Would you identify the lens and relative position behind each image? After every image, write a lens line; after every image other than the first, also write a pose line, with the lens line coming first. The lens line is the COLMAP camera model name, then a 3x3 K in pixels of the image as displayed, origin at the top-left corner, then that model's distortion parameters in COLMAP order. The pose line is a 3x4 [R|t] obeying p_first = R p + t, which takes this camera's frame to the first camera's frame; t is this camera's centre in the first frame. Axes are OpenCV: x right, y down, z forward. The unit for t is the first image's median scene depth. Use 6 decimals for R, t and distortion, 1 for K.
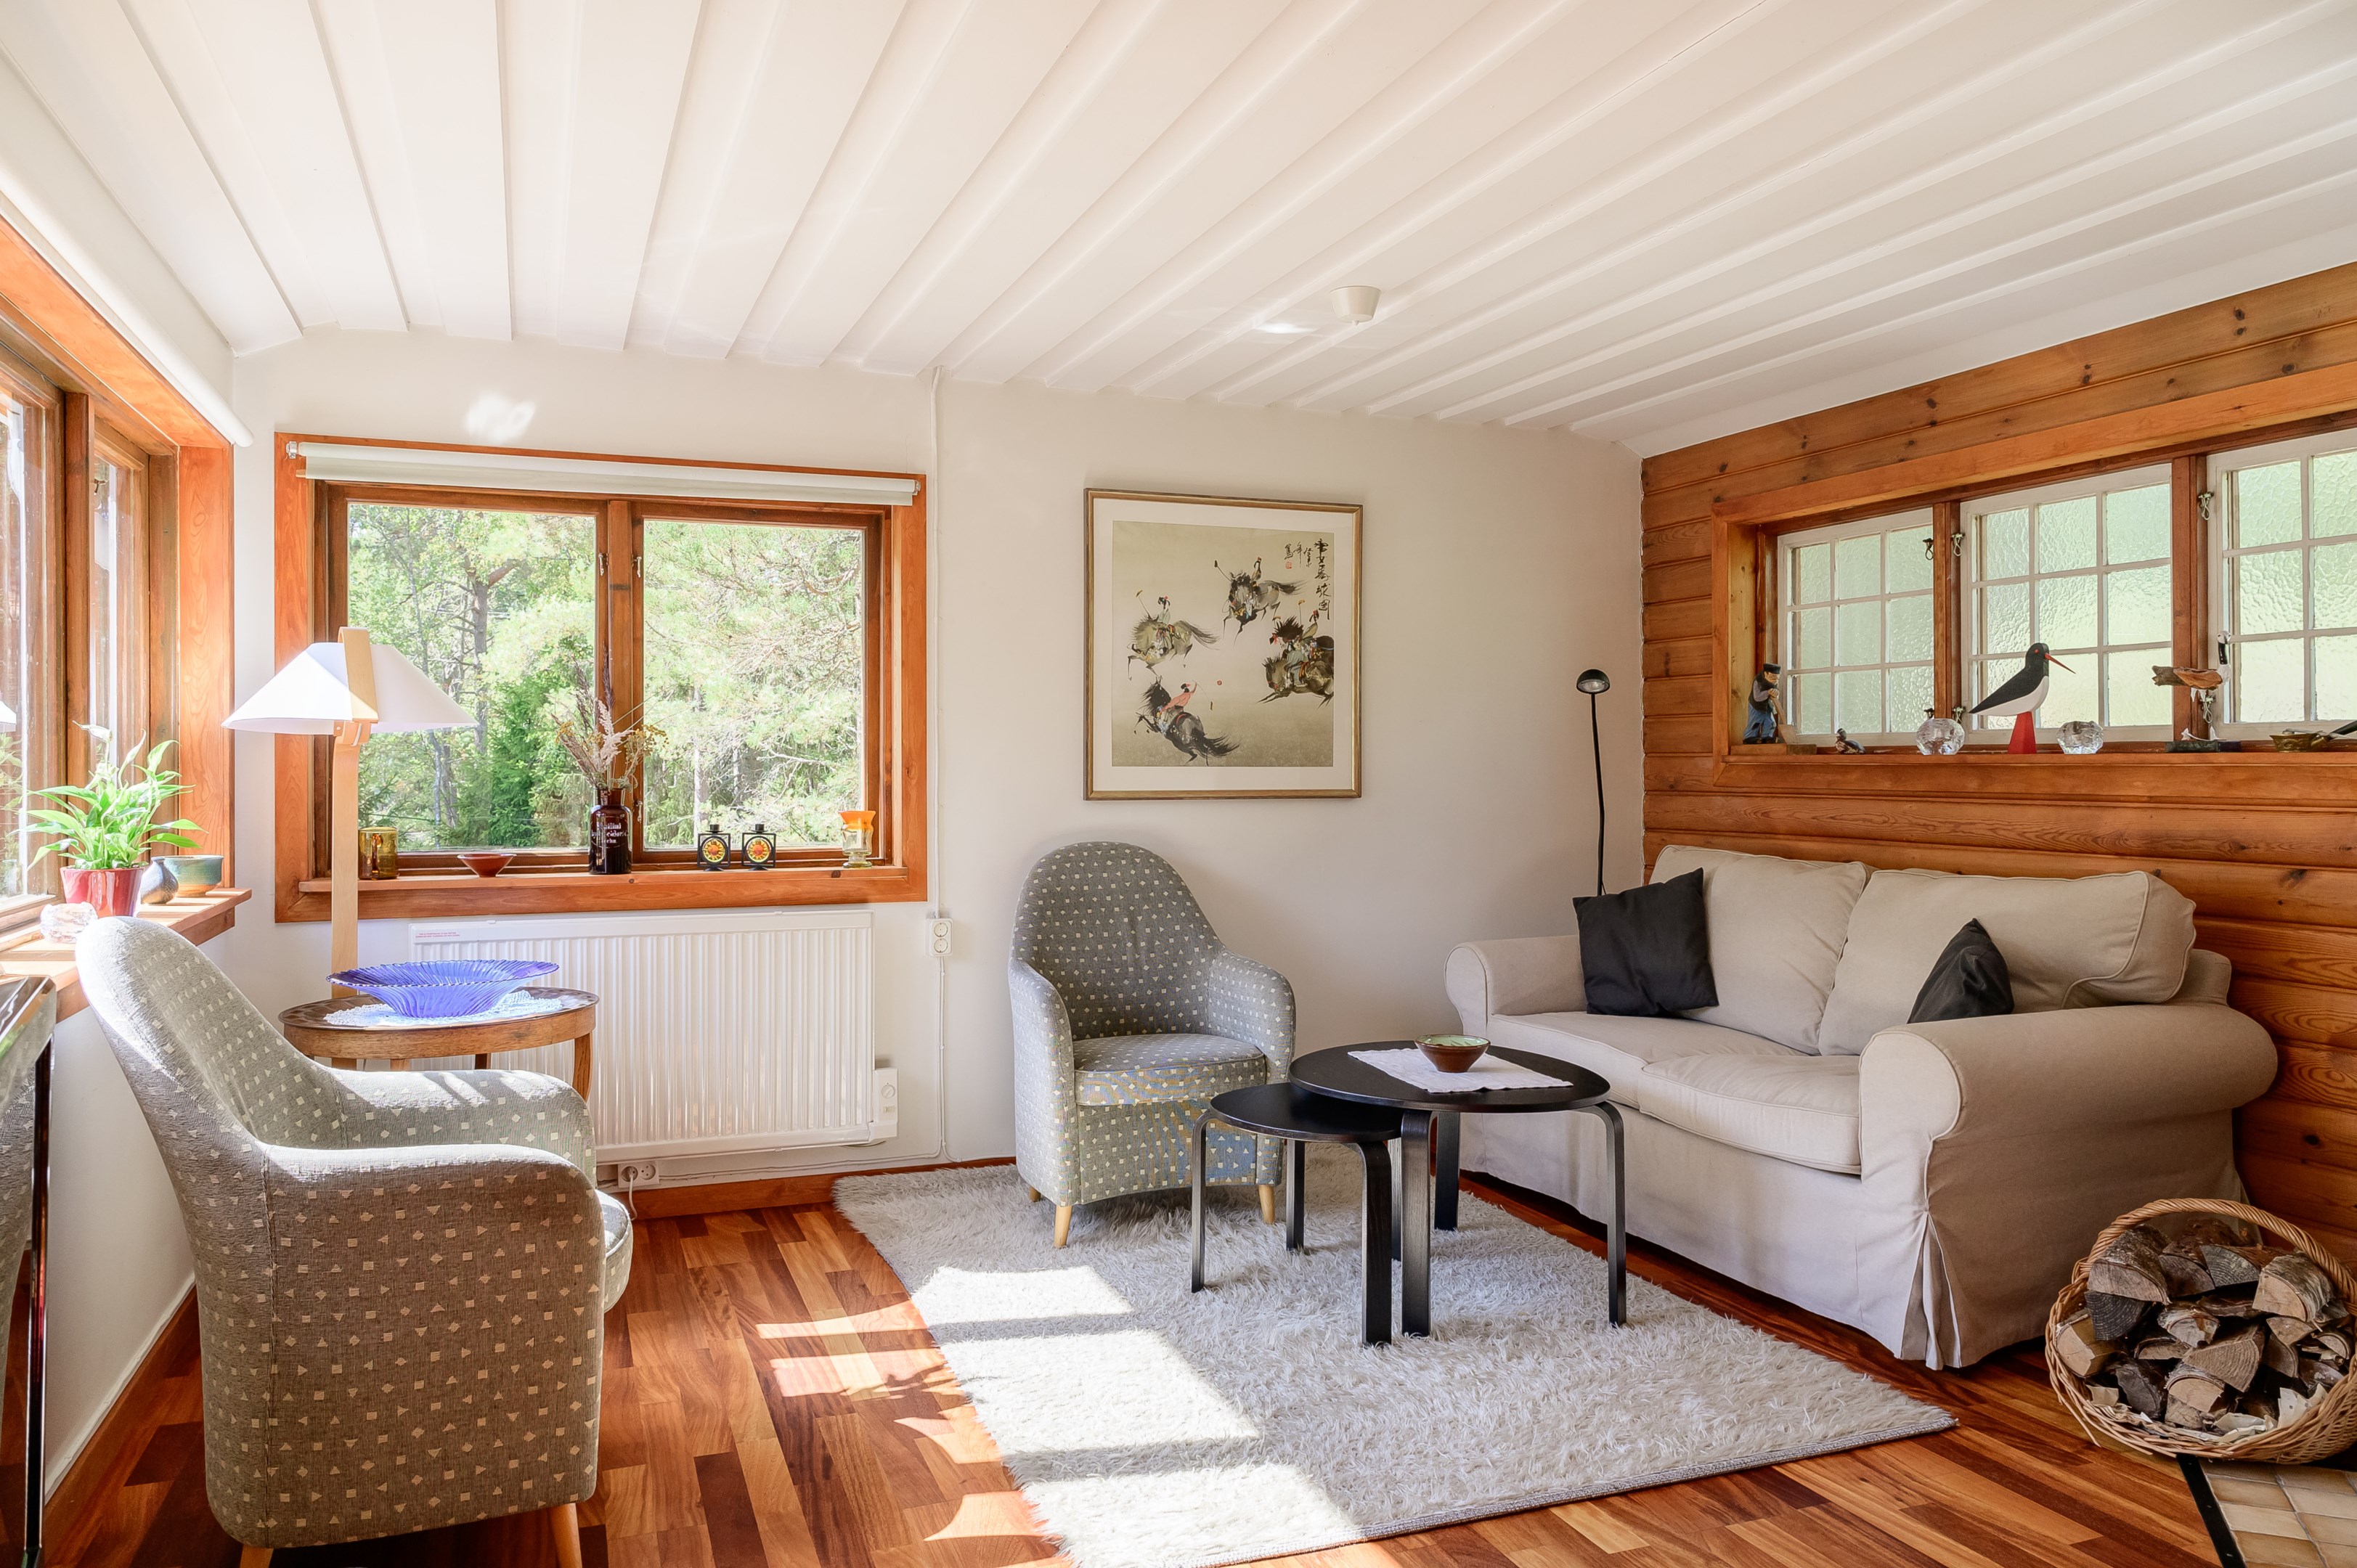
lens RADIAL K [[1666.6, 0, 1180.3], [0, 1666.6, 767.5], [0, 0, 1]] dist [0.006389, -0.008127]
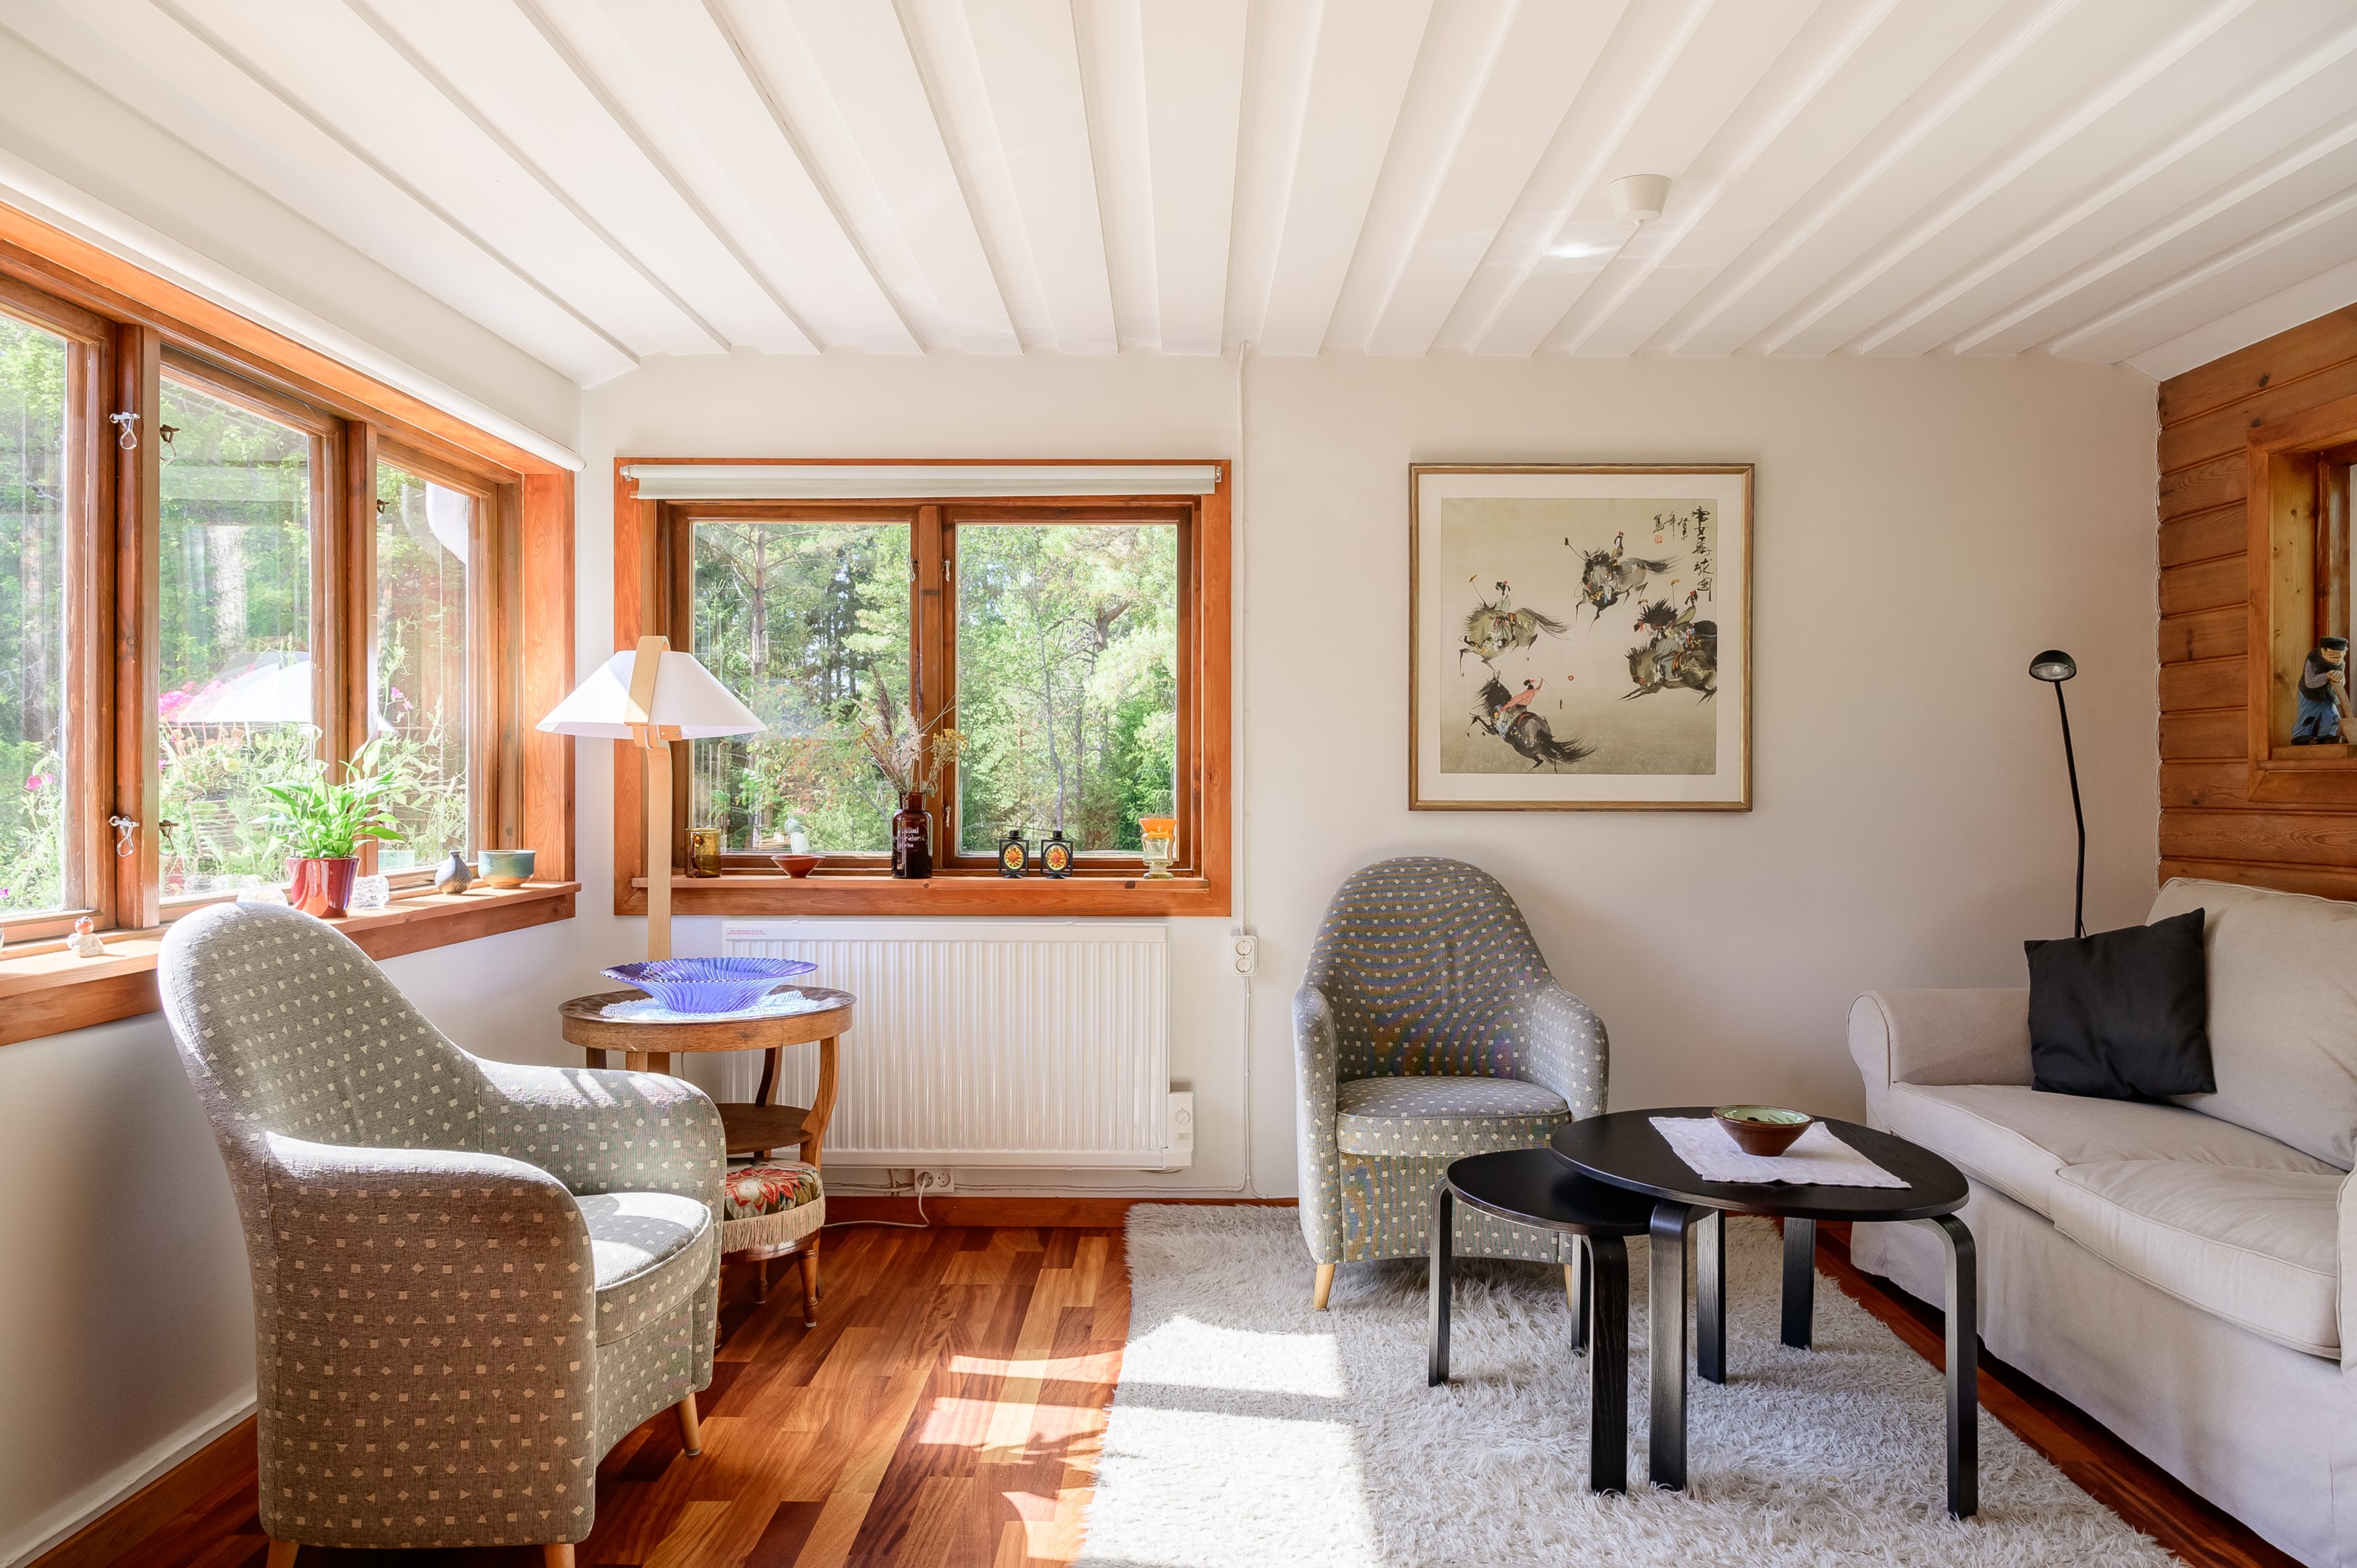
lens RADIAL K [[1604.6, 0, 1171.4], [0, 1604.6, 789.2], [0, 0, 1]] dist [0.007214, -0.003533]
pose [[0.928487, 0.005314, -0.371327, 0.170357], [-0.004916, 0.999986, 0.002020, 0.008121], [0.371333, -0.000050, 0.928500, 0.171536]]
